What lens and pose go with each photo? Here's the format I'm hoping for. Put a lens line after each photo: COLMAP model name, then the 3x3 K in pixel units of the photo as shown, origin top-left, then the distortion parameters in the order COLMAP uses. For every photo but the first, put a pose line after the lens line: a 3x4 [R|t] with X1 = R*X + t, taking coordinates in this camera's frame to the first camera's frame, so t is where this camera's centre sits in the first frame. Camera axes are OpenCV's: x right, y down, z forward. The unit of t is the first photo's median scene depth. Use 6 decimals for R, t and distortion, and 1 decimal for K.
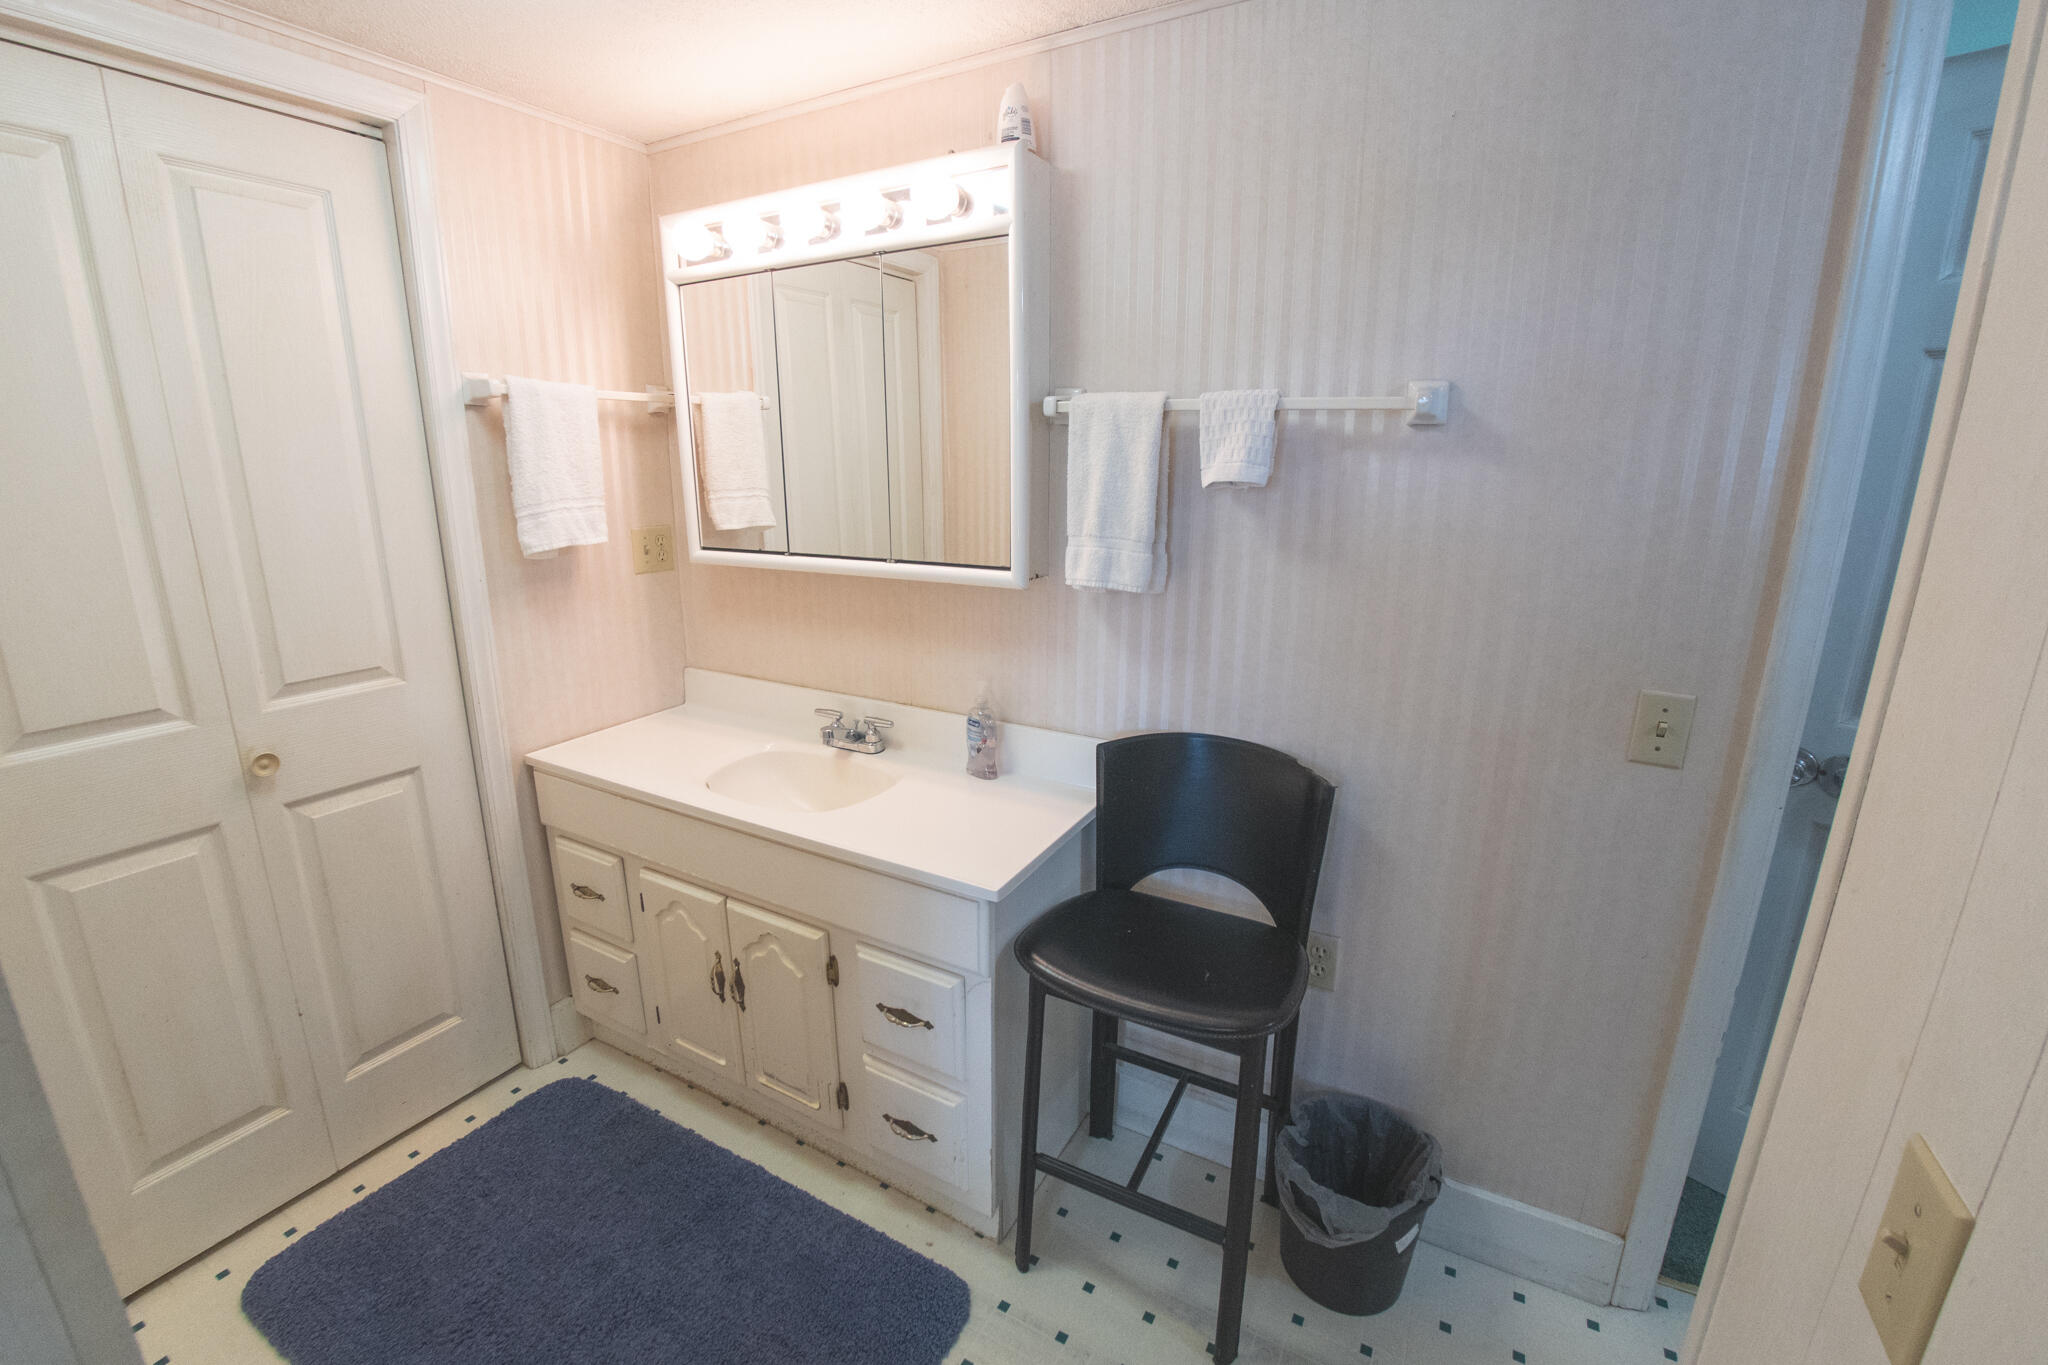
lens RADIAL K [[858.0, 0, 1016.9], [0, 858.0, 683.8], [0, 0, 1]] dist [-0.035606, 0.000999]
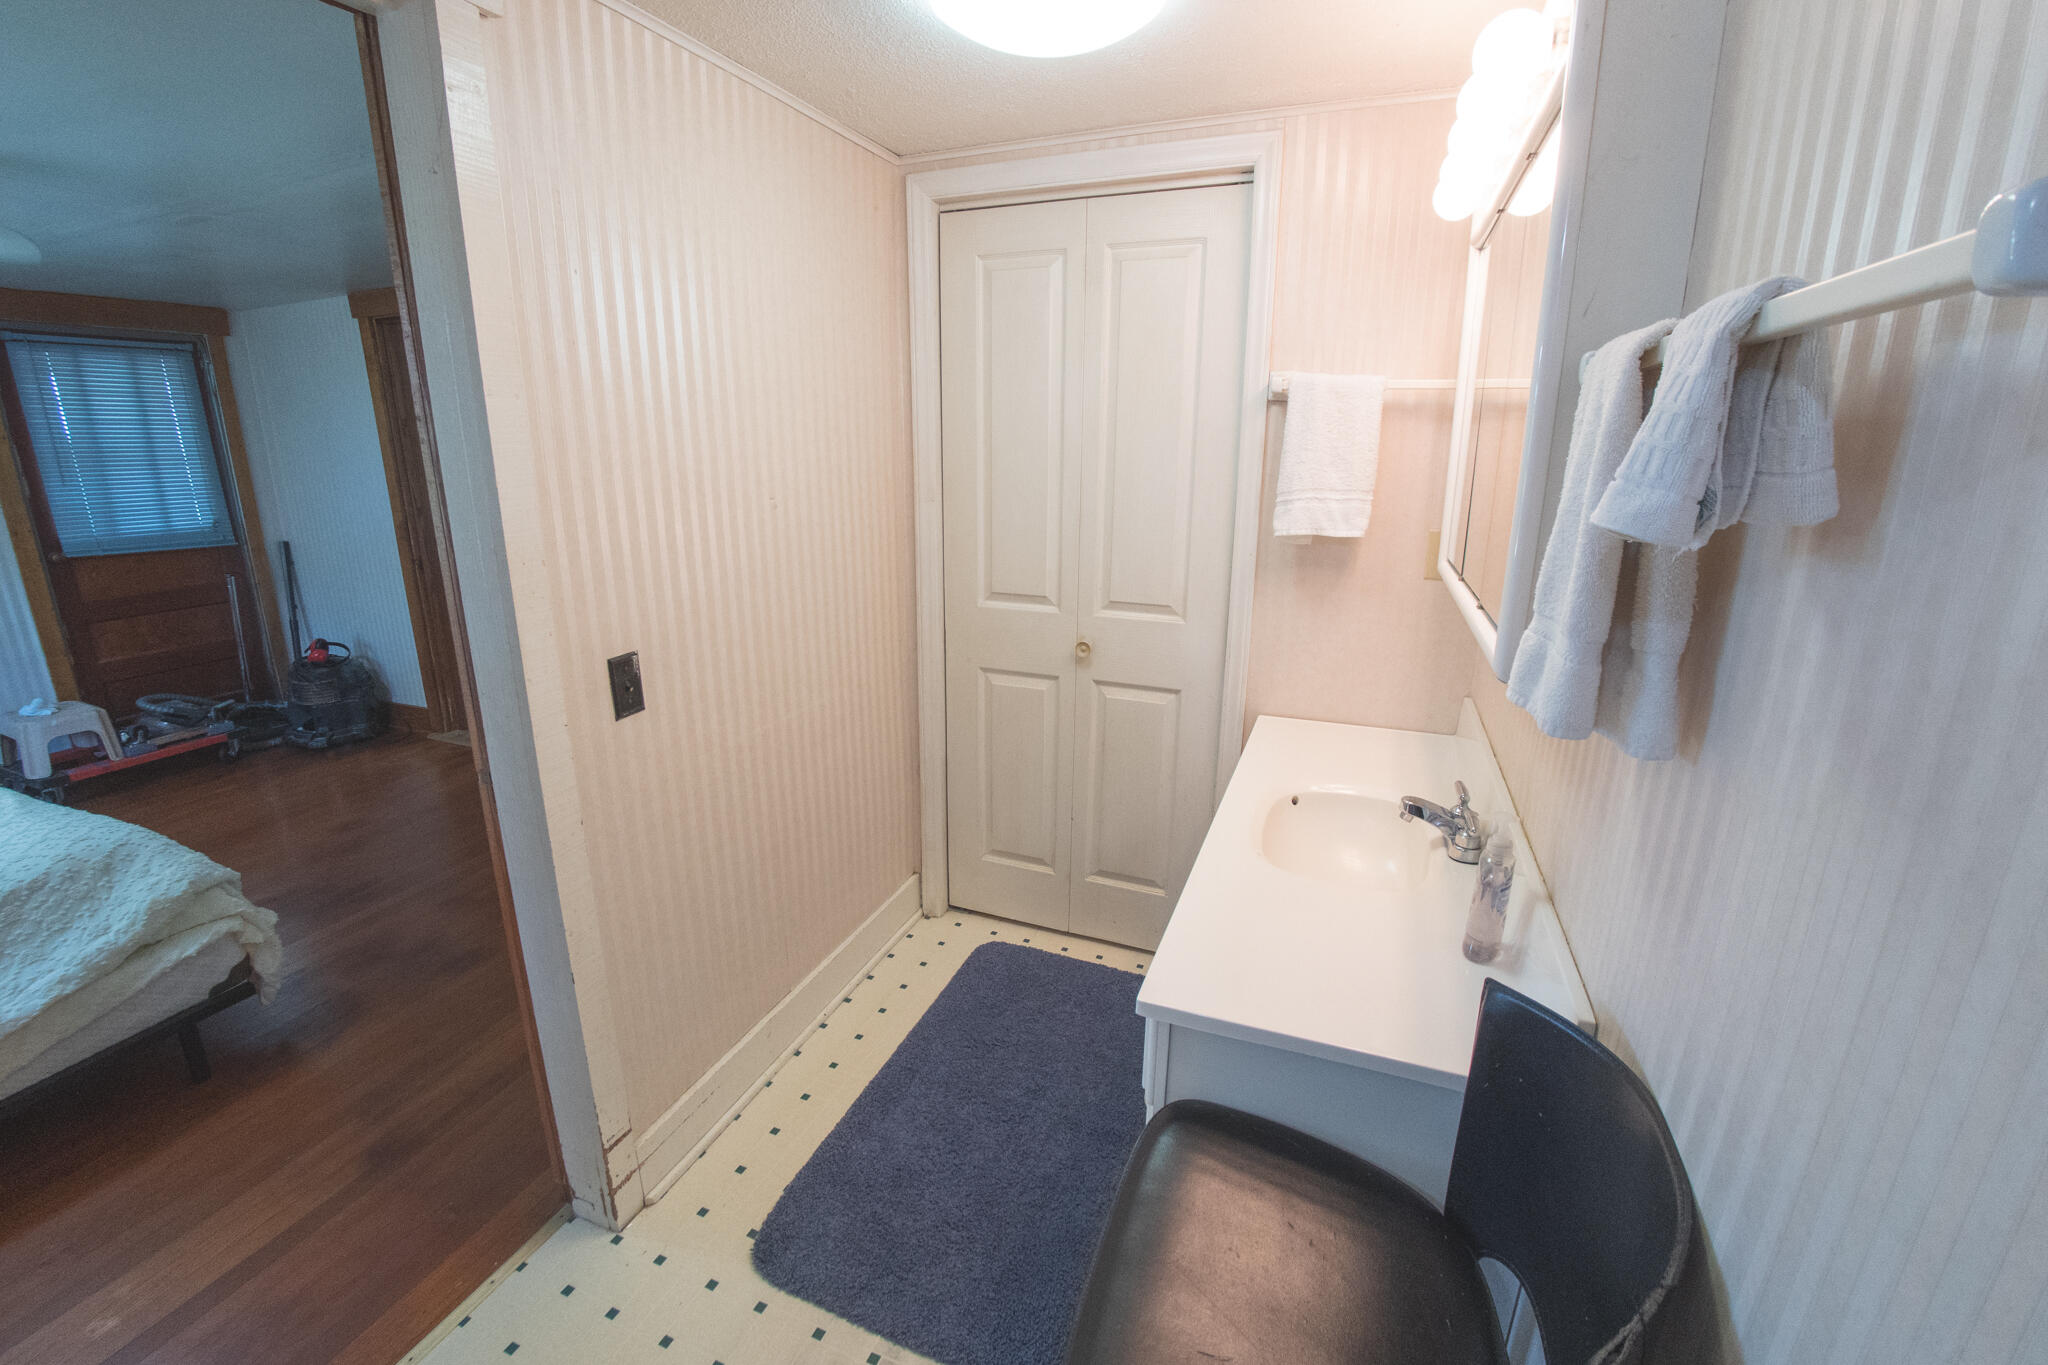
lens RADIAL K [[858.0, 0, 1021.0], [0, 858.0, 676.9], [0, 0, 1]] dist [-0.035606, 0.000999]
pose [[0.132255, 0.265378, -0.955030, 0.534720], [-0.260027, 0.939039, 0.224925, -0.164702], [0.956501, 0.218586, 0.193198, 0.580328]]
